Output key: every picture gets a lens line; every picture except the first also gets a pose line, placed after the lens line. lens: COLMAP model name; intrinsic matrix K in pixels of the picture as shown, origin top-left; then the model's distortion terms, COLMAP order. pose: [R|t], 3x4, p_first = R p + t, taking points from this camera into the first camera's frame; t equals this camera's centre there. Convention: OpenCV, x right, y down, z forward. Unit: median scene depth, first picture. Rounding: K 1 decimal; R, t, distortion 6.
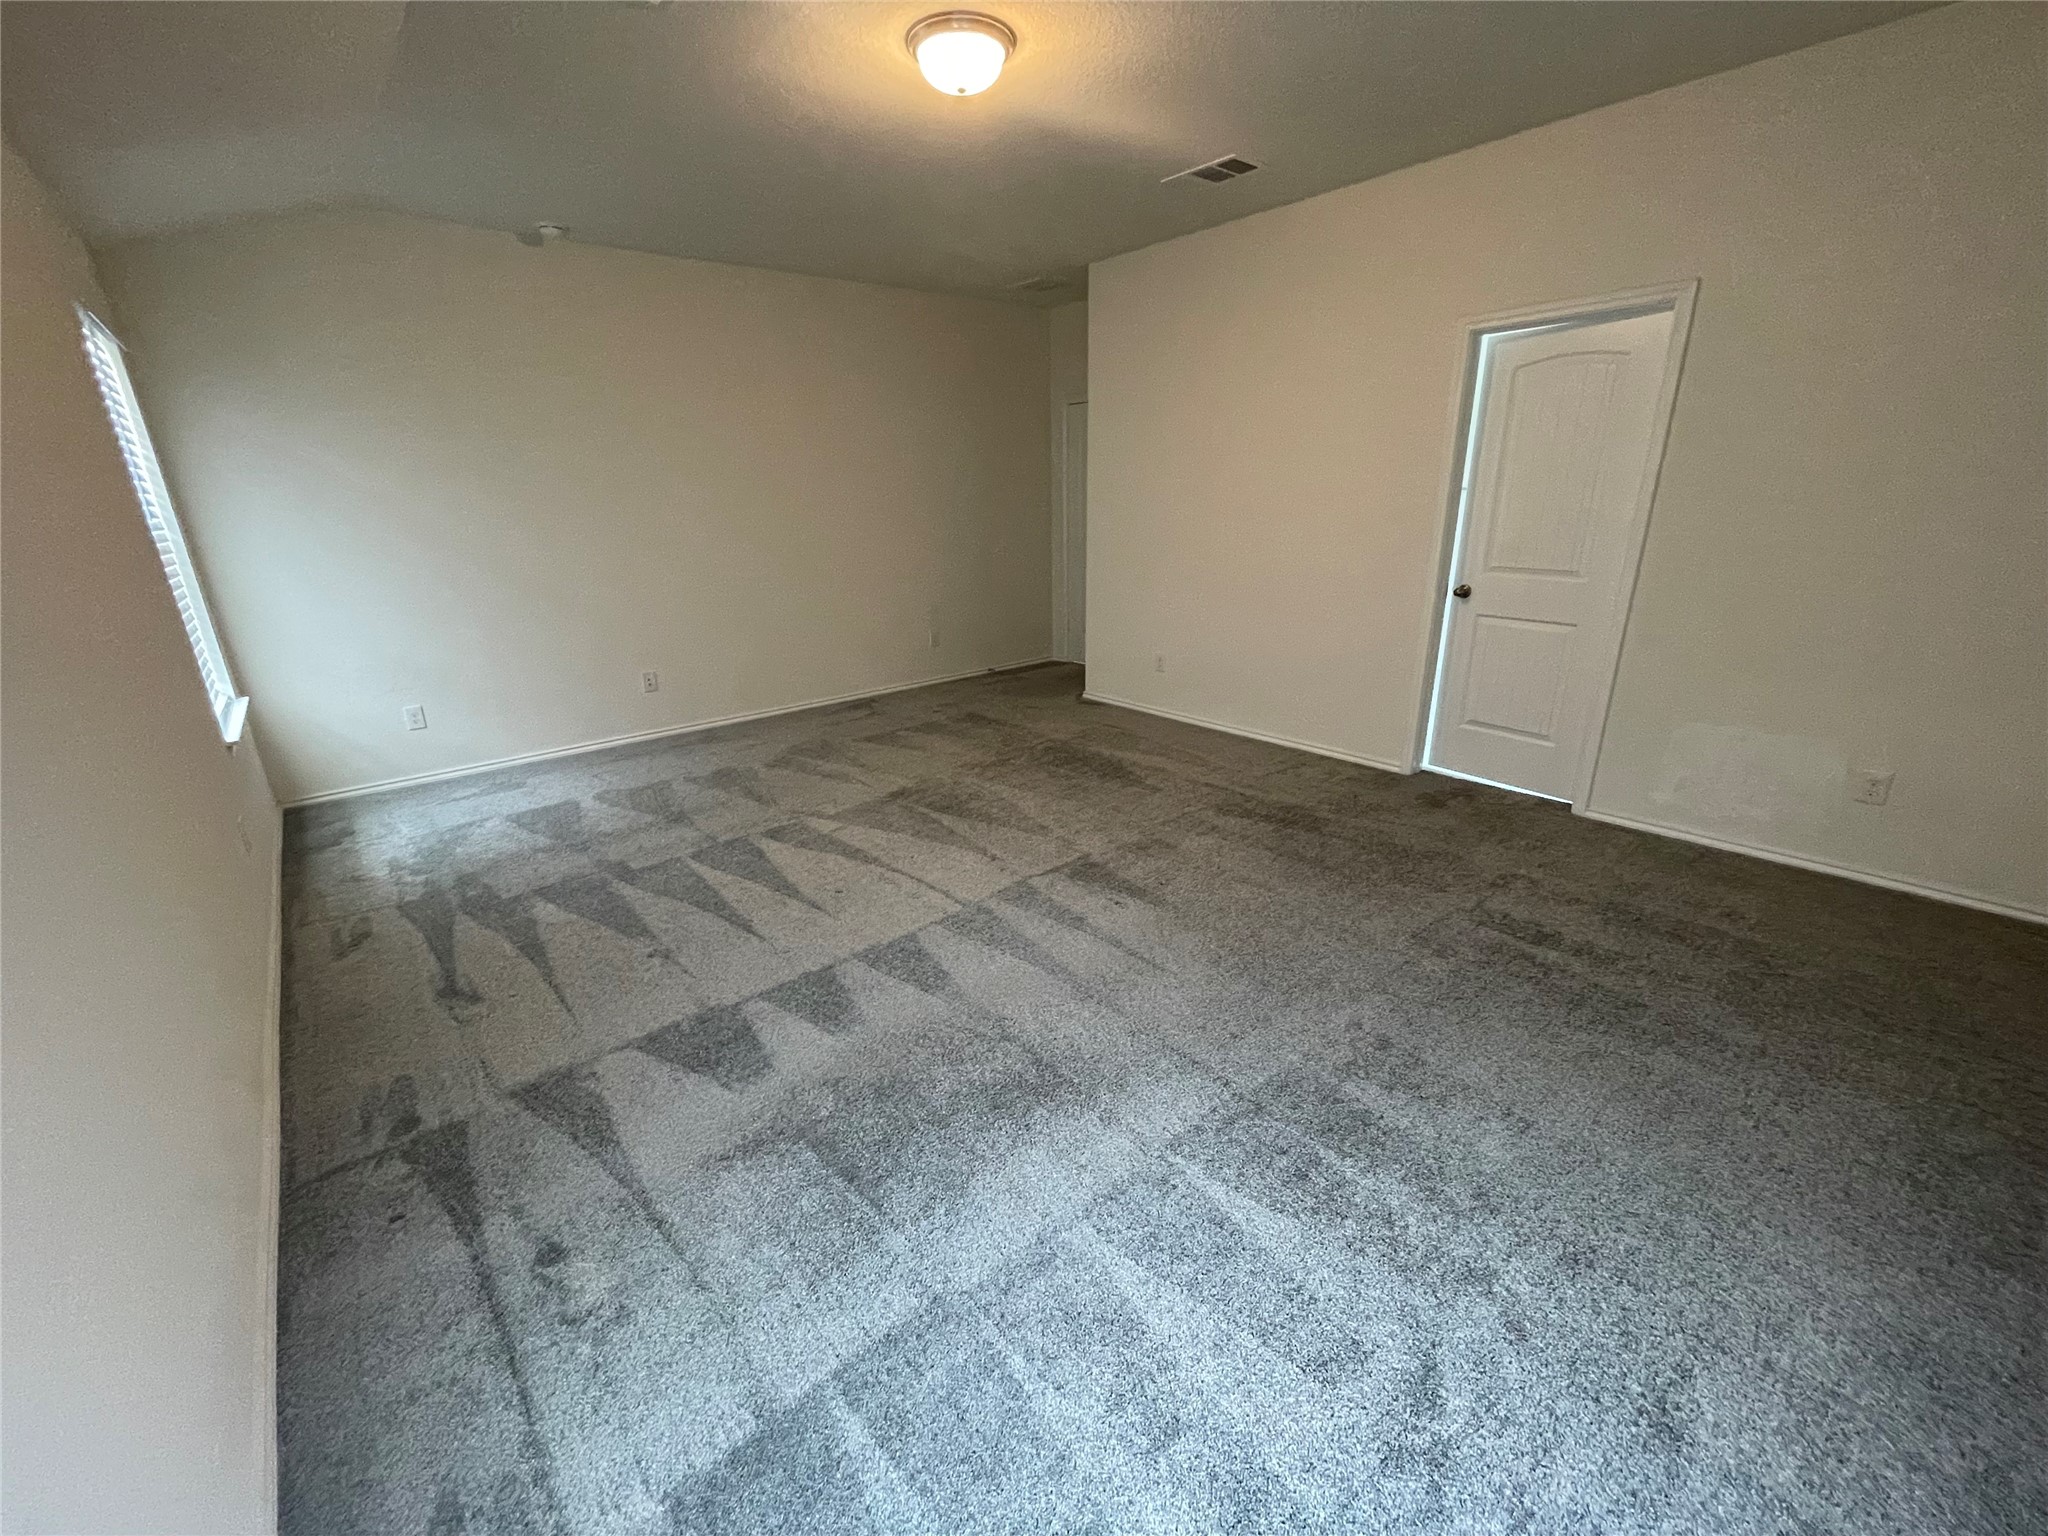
lens RADIAL K [[827.9, 0, 1011.1], [0, 827.9, 768.6], [0, 0, 1]] dist [0.000736, 0.000095]
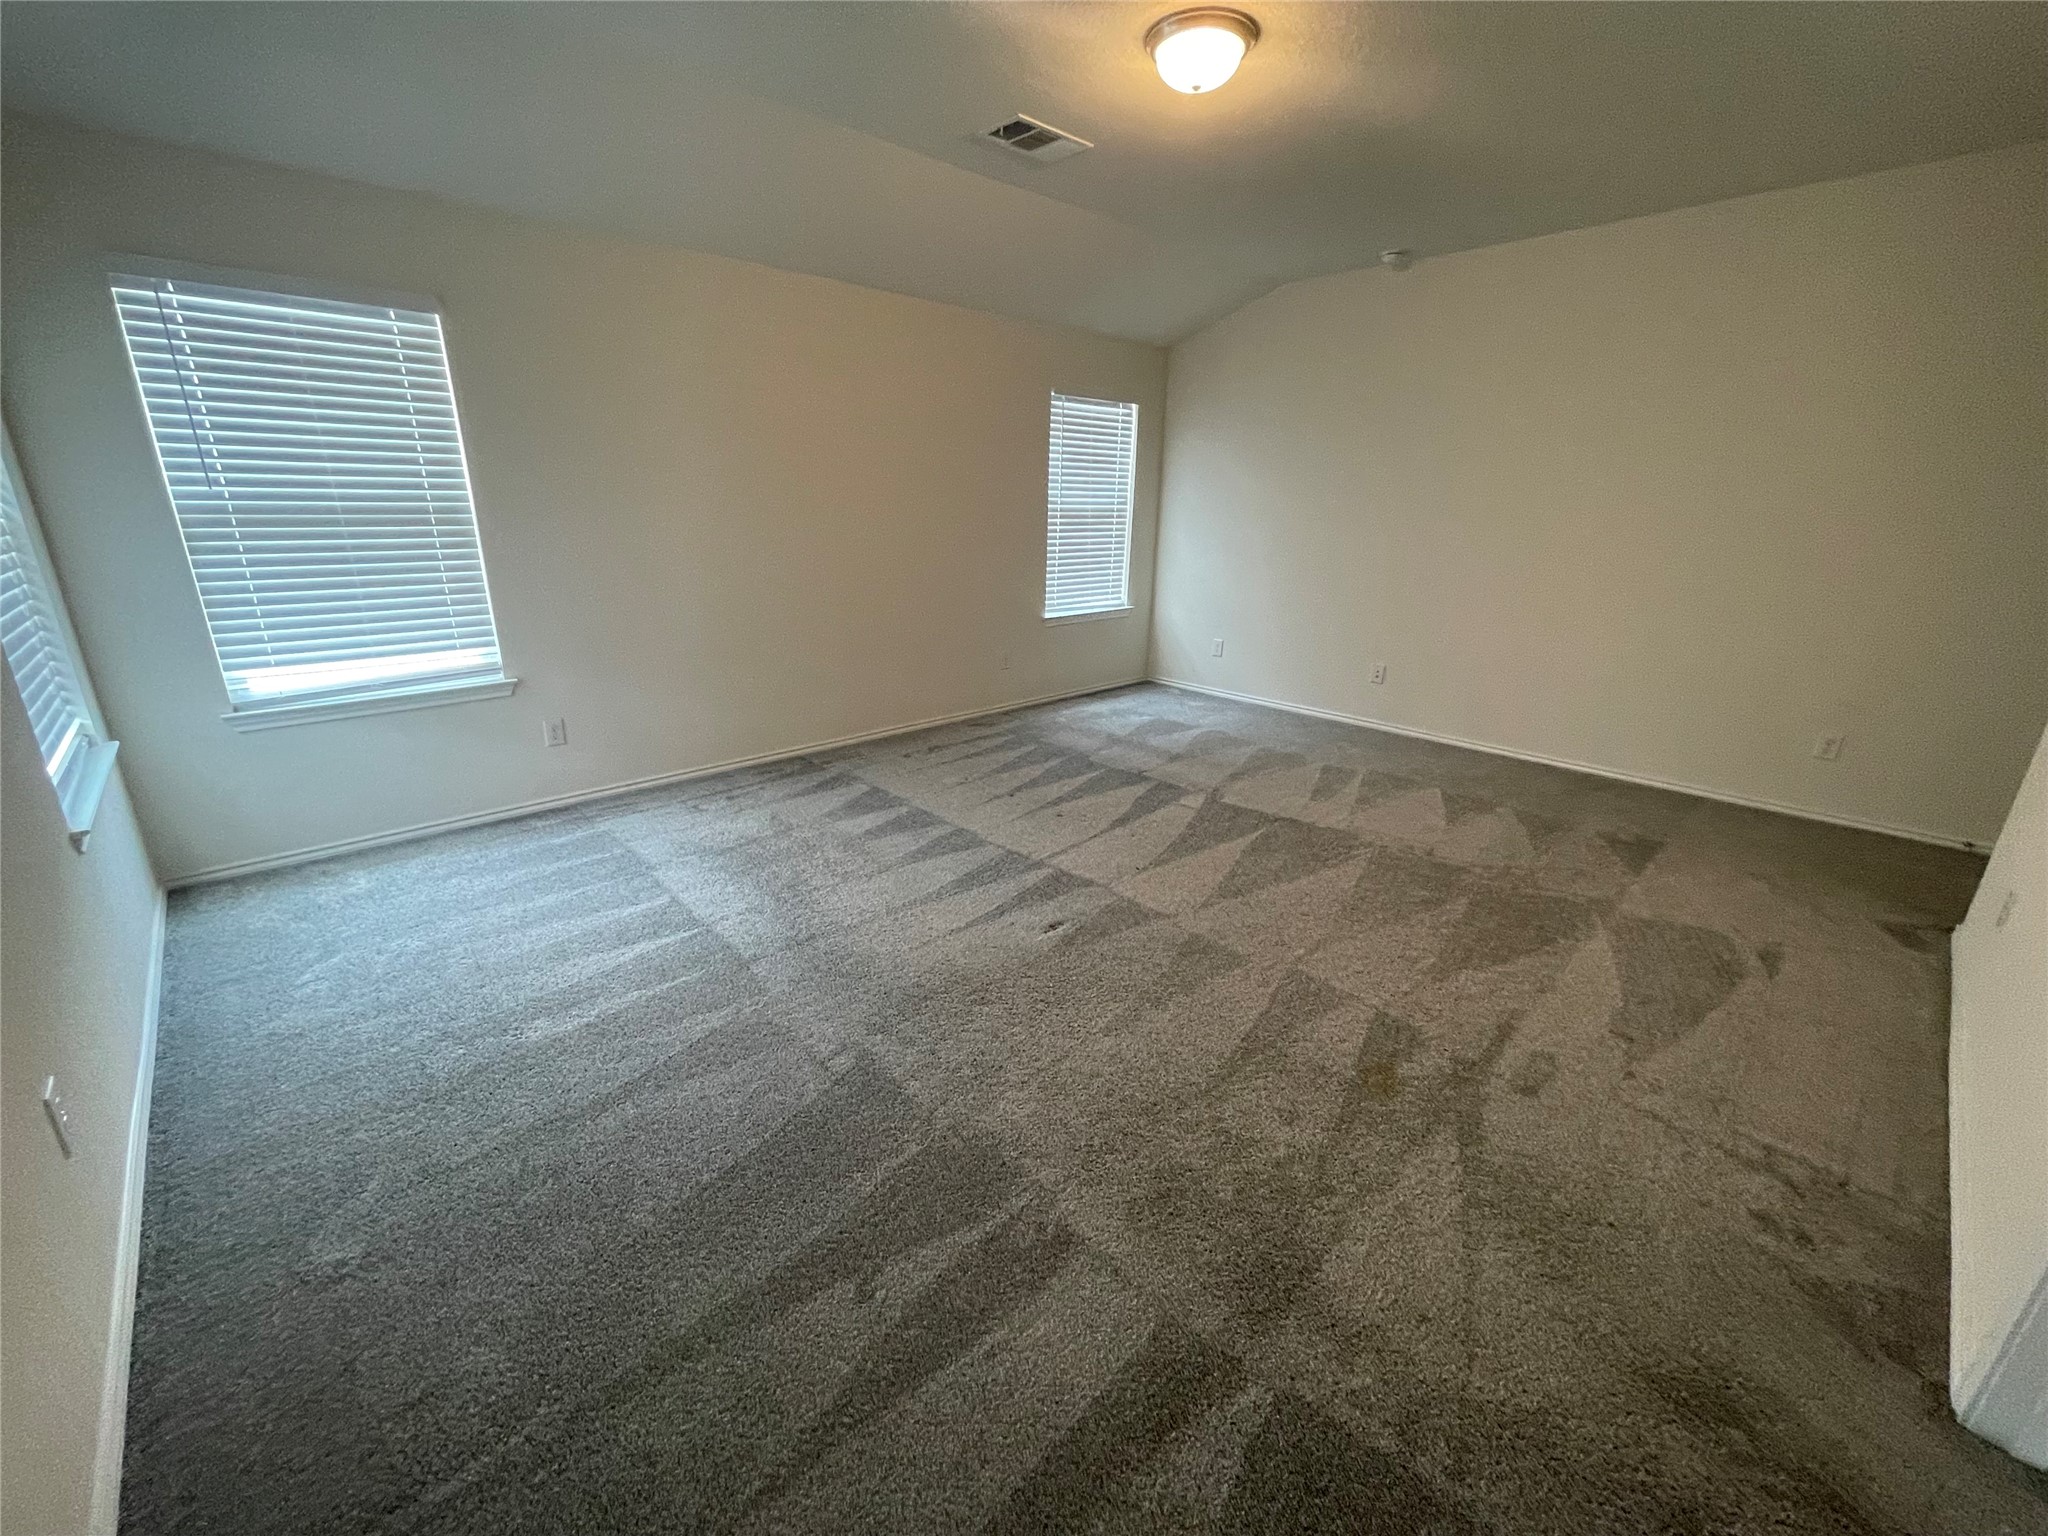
lens RADIAL K [[827.9, 0, 1011.1], [0, 827.9, 768.6], [0, 0, 1]] dist [0.000736, 0.000095]
pose [[0.037611, 0.330627, -0.943012, 0.906553], [-0.329173, 0.895110, 0.300703, -0.255125], [0.943520, 0.299104, 0.142500, 0.723431]]
